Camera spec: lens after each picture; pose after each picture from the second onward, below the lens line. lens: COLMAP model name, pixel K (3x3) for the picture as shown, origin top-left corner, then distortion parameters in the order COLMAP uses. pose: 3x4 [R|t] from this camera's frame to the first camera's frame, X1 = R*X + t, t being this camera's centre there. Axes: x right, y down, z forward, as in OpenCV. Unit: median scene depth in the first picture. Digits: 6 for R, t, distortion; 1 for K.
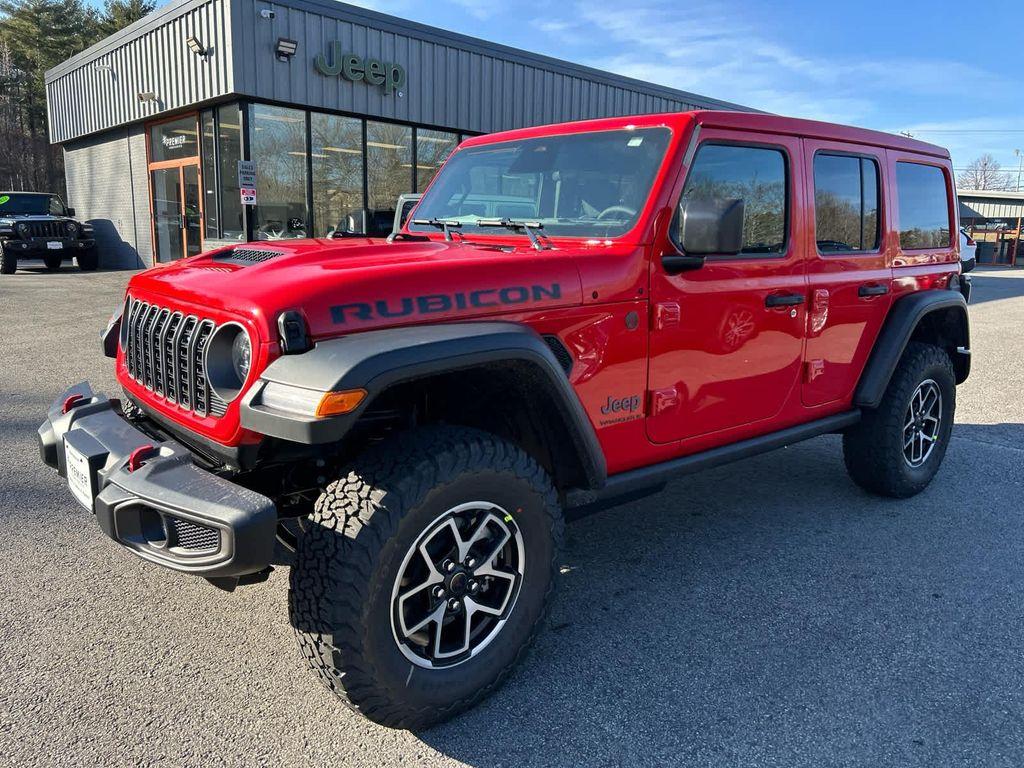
lens RADIAL K [[779.1, 0, 520.8], [0, 779.1, 386.1], [0, 0, 1]] dist [0.045186, -0.045582]
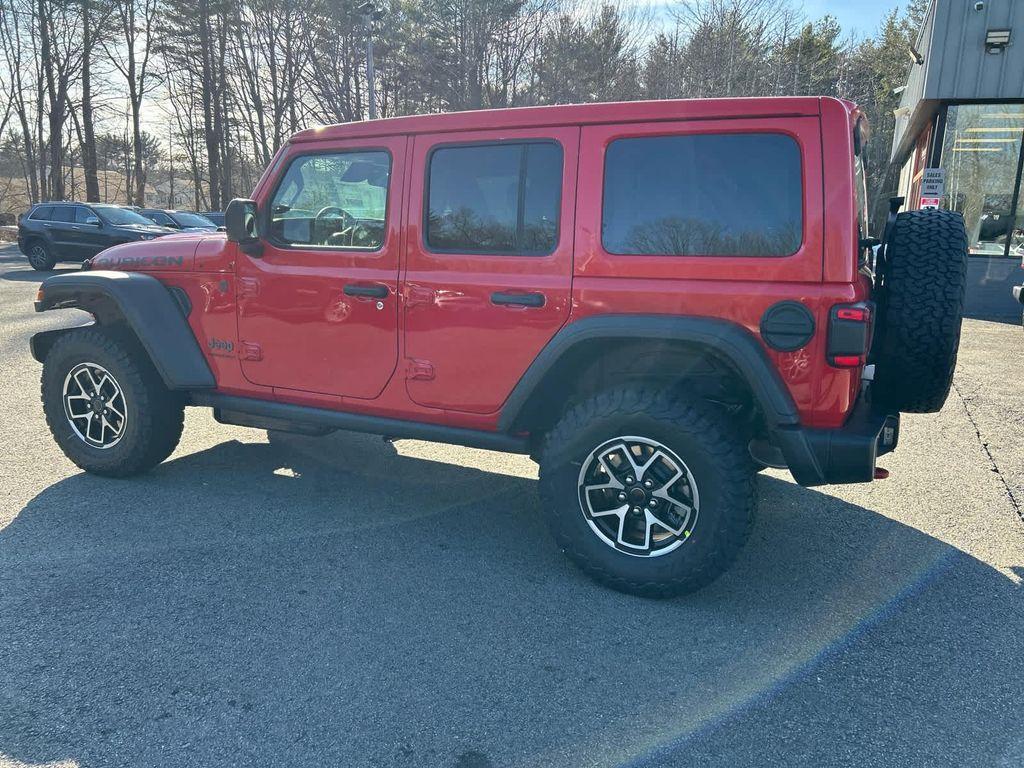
lens RADIAL K [[779.1, 0, 511.2], [0, 779.1, 382.4], [0, 0, 1]] dist [0.045186, -0.045582]
pose [[0.392369, 0.171228, -0.903730, 1.179524], [-0.194826, 0.975698, 0.100276, -0.112140], [0.898938, 0.136725, 0.416194, 0.631650]]
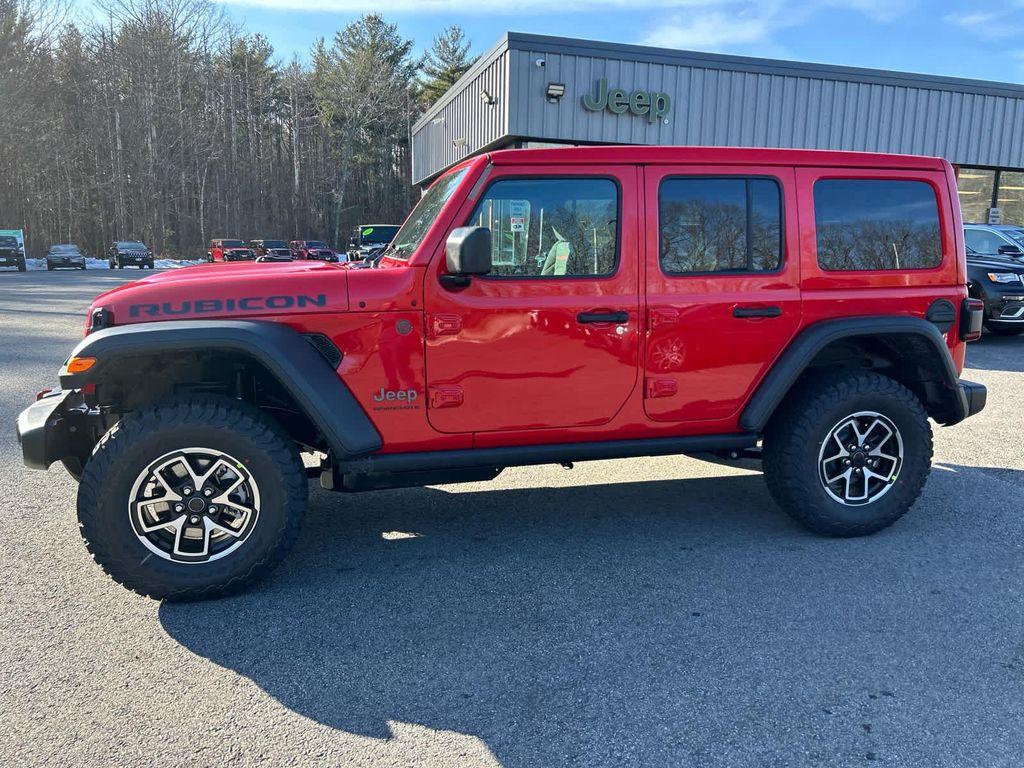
lens RADIAL K [[779.1, 0, 517.9], [0, 779.1, 385.8], [0, 0, 1]] dist [0.045186, -0.045582]
pose [[0.891546, 0.069121, -0.447625, 0.601744], [-0.081155, 0.996671, -0.007735, 0.001765], [0.445600, 0.043223, 0.894188, -0.005901]]
